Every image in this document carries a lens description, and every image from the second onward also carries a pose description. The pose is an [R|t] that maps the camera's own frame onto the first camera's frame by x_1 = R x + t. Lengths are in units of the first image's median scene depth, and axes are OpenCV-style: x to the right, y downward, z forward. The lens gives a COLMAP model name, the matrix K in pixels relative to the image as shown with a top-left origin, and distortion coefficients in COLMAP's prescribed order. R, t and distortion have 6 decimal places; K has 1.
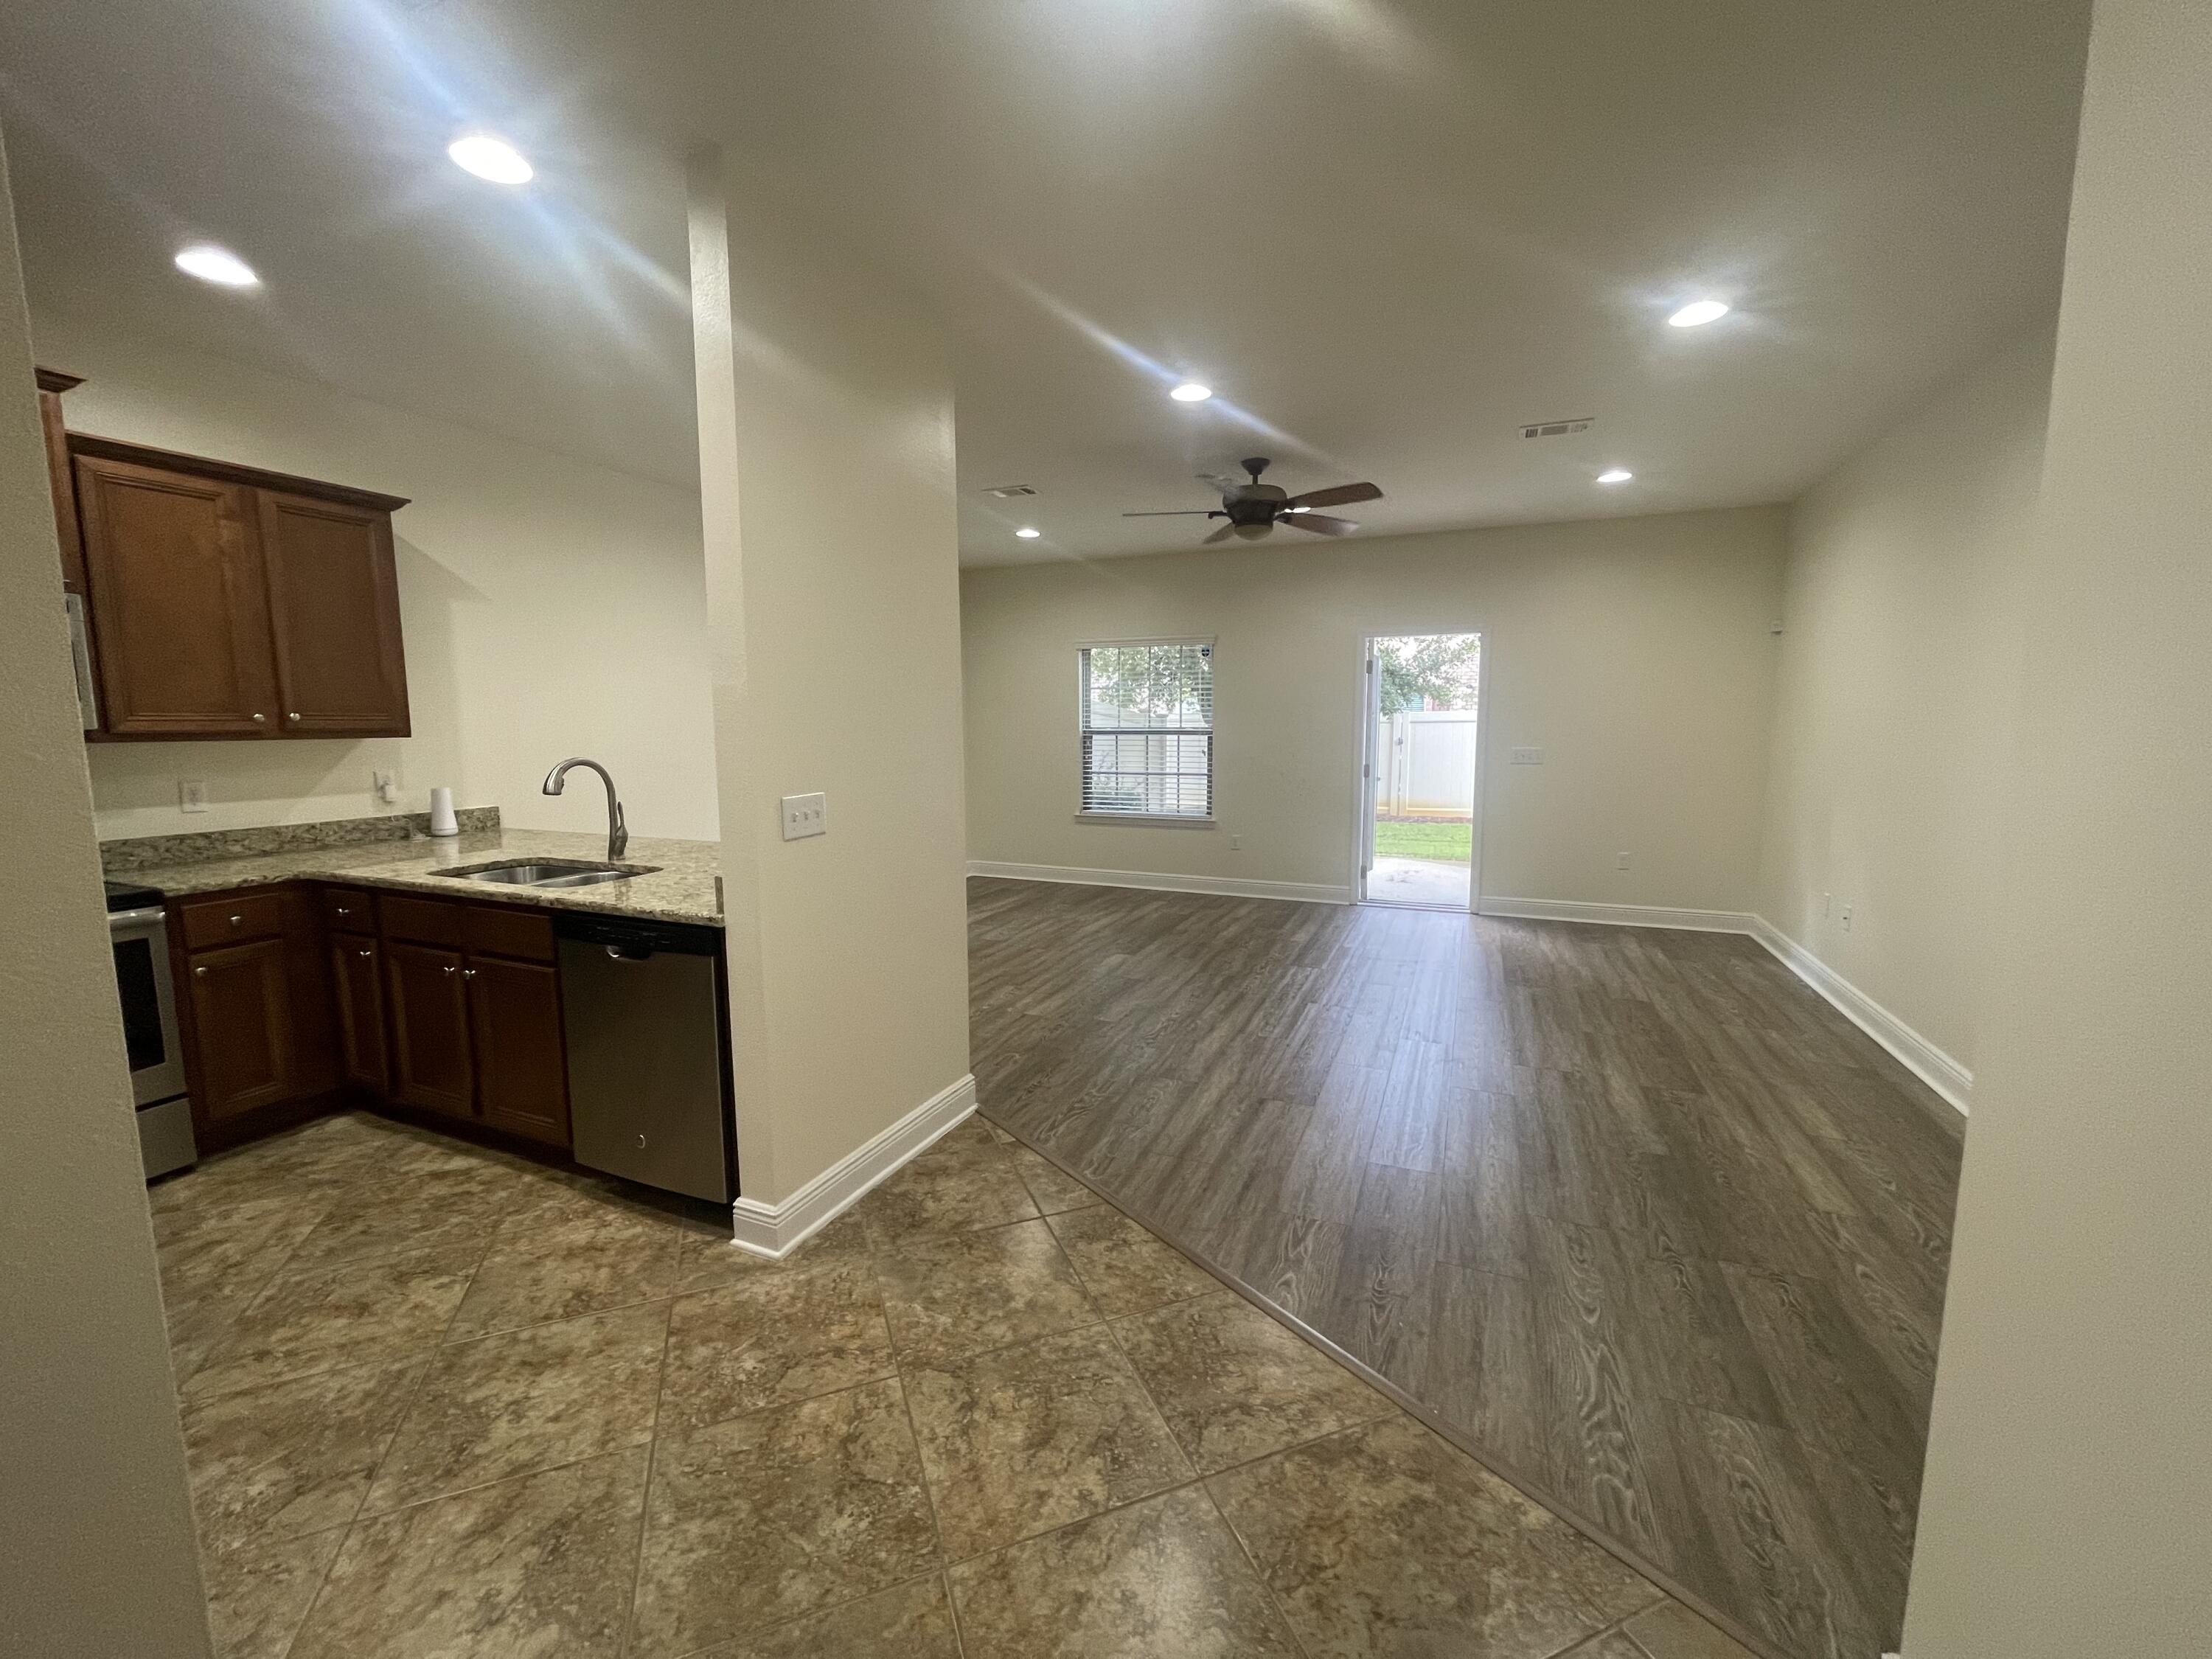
lens RADIAL K [[890.1, 0, 1098.0], [0, 890.1, 829.0], [0, 0, 1]] dist [-0.011715, 0.001586]
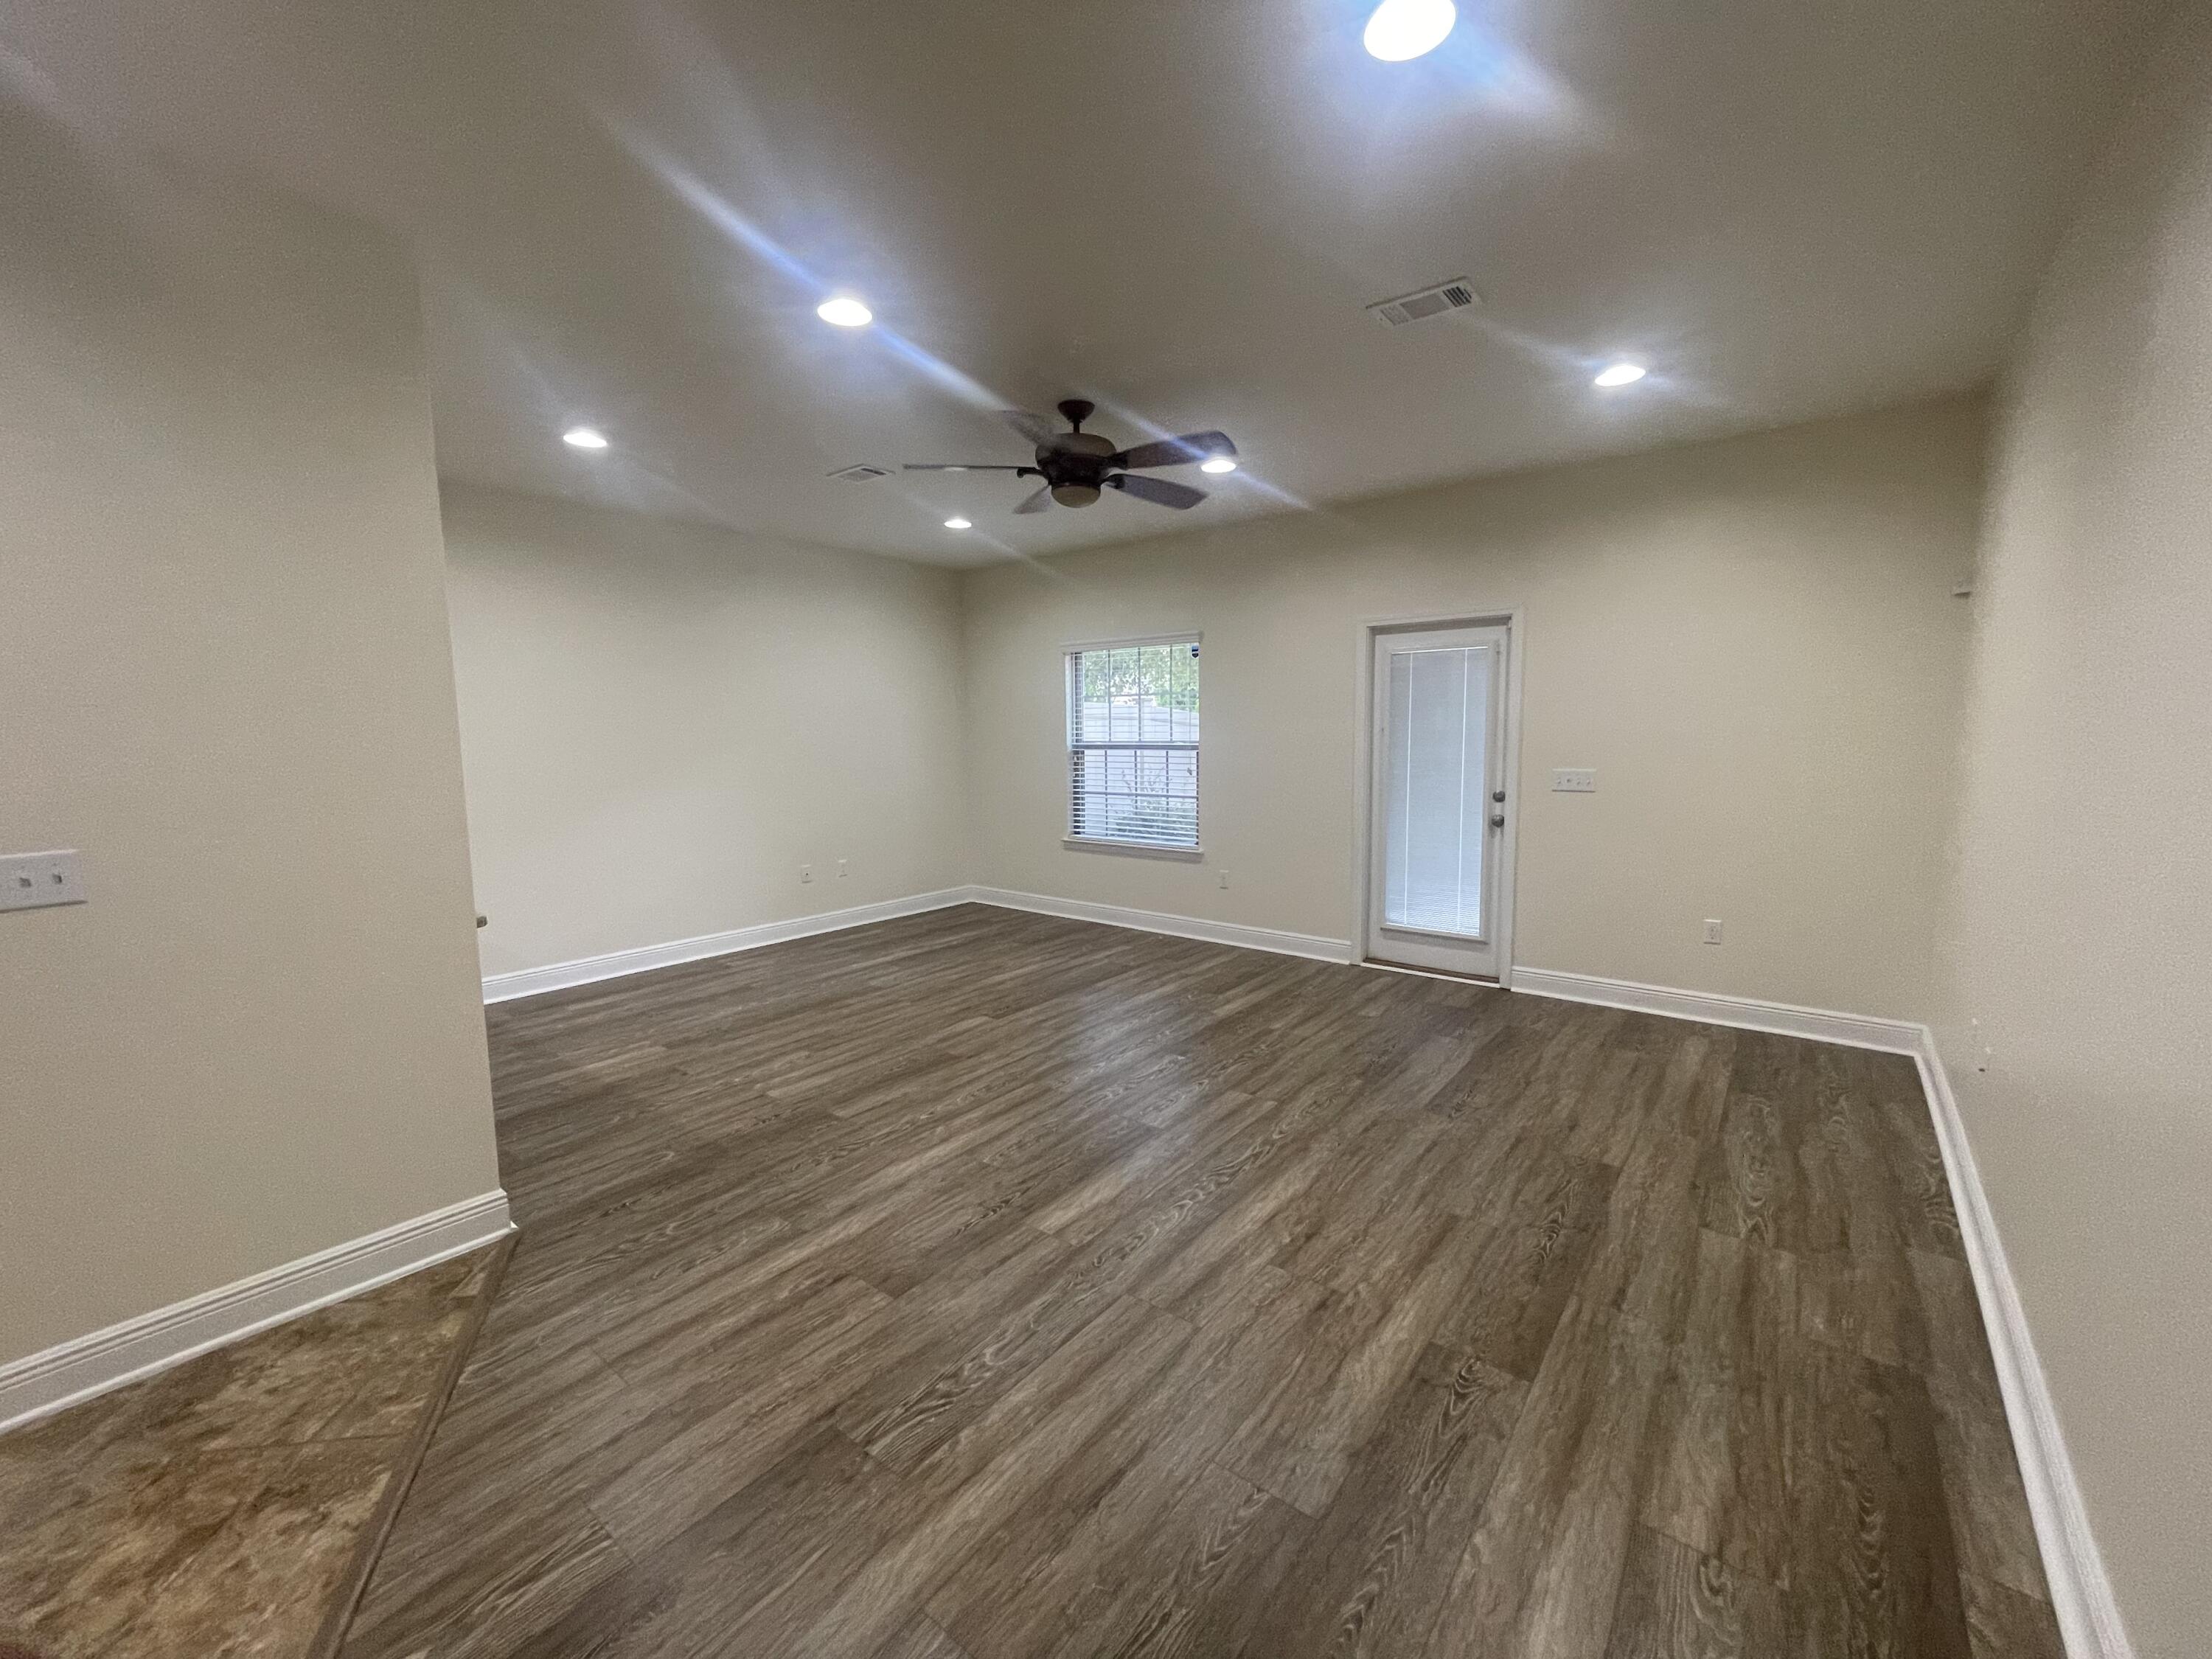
lens RADIAL K [[890.1, 0, 1102.7], [0, 890.1, 831.3], [0, 0, 1]] dist [-0.011715, 0.001586]
pose [[0.965031, 0.022128, -0.261200, 0.566539], [-0.023105, 0.999733, -0.000670, -0.058252], [0.261115, 0.006681, 0.965284, 0.362831]]
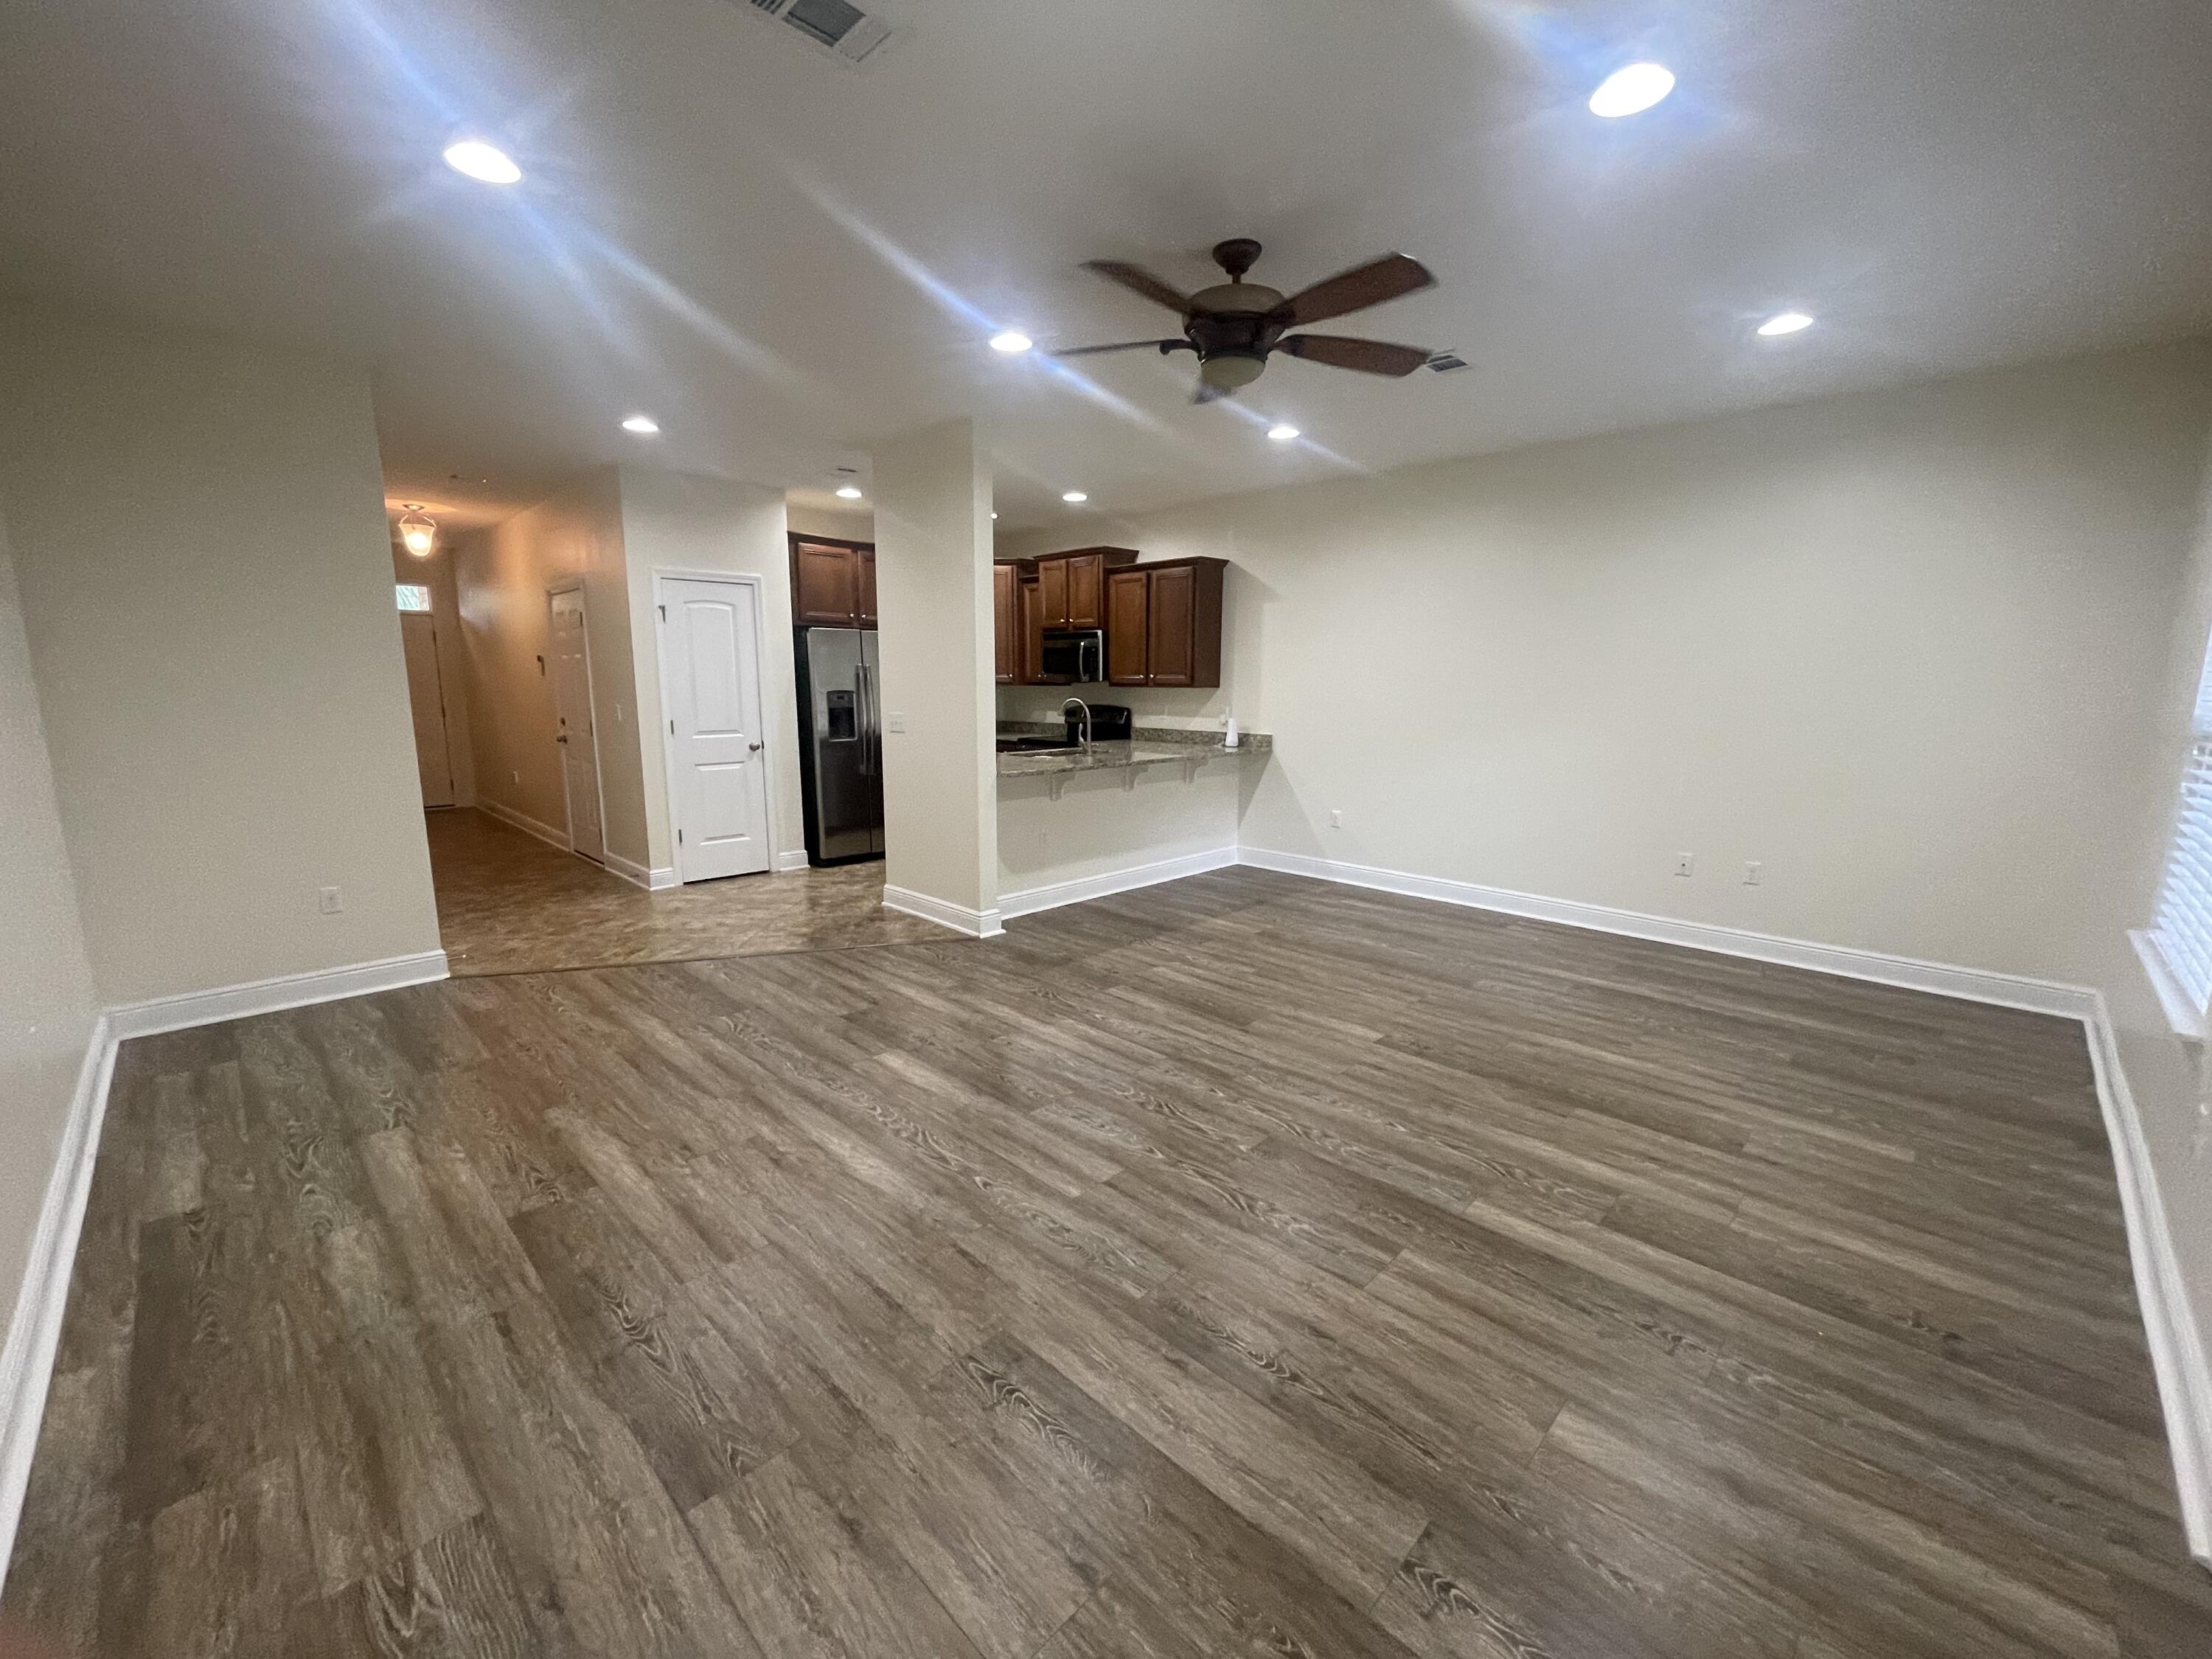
lens RADIAL K [[890.1, 0, 1110.8], [0, 890.1, 821.9], [0, 0, 1]] dist [-0.011715, 0.001586]
pose [[-0.355811, 0.153059, -0.921939, 1.133494], [-0.119573, 0.970934, 0.207340, -0.215034], [0.926877, 0.184013, -0.327167, 1.639501]]
